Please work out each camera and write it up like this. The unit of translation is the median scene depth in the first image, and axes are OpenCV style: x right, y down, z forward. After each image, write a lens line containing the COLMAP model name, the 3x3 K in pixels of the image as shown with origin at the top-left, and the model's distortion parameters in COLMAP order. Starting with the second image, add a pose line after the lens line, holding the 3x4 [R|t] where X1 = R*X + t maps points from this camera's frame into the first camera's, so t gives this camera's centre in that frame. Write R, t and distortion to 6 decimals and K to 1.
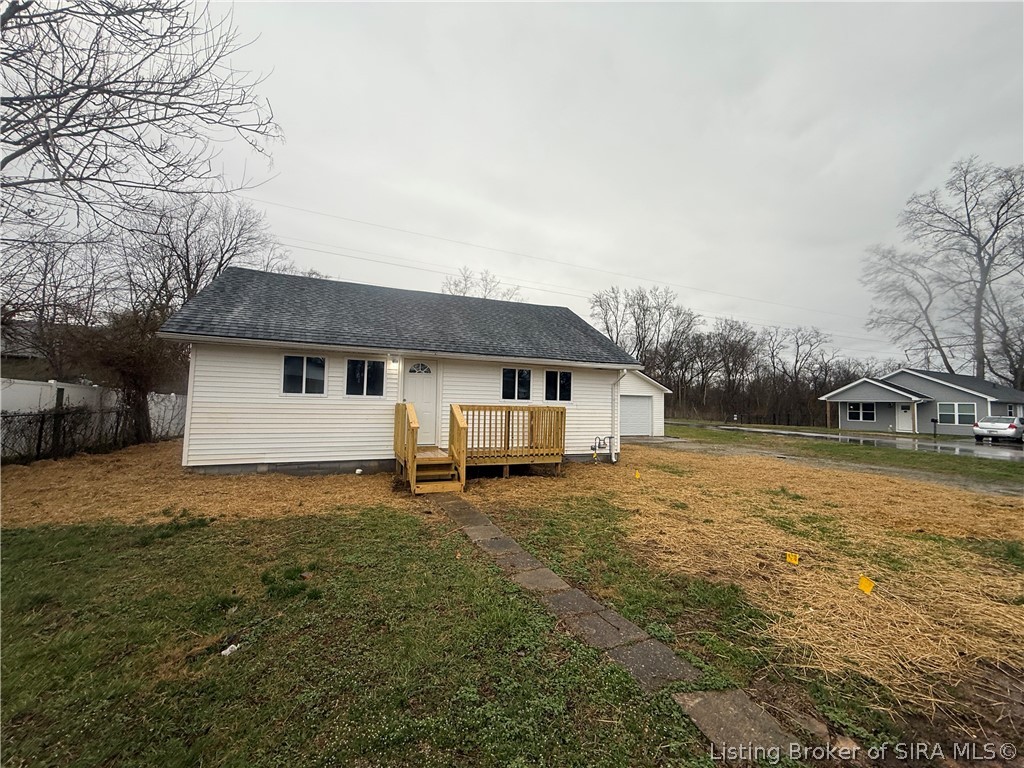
lens RADIAL K [[408.2, 0, 512.0], [0, 408.2, 384.0], [0, 0, 1]] dist [-0.001337, -0.000139]
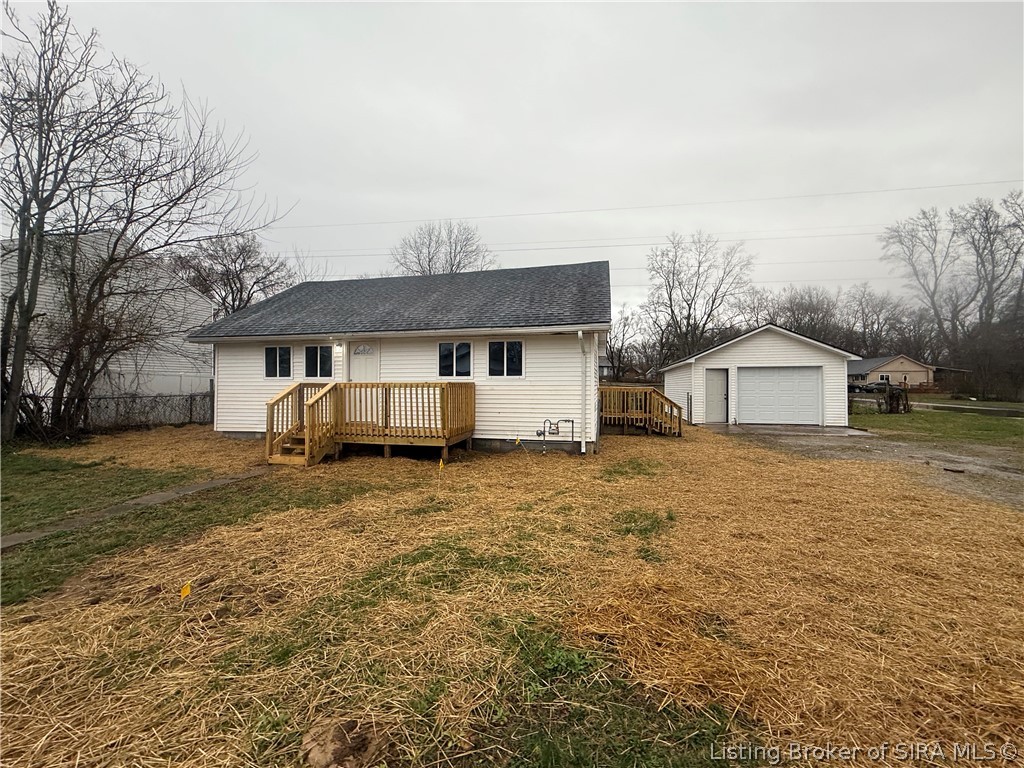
lens RADIAL K [[408.2, 0, 512.0], [0, 408.2, 384.0], [0, 0, 1]] dist [-0.001337, -0.000139]
pose [[0.818762, -0.025137, -0.573583, 0.617626], [0.047344, 0.998595, 0.023818, 0.037922], [0.572178, -0.046656, 0.818801, 0.312399]]
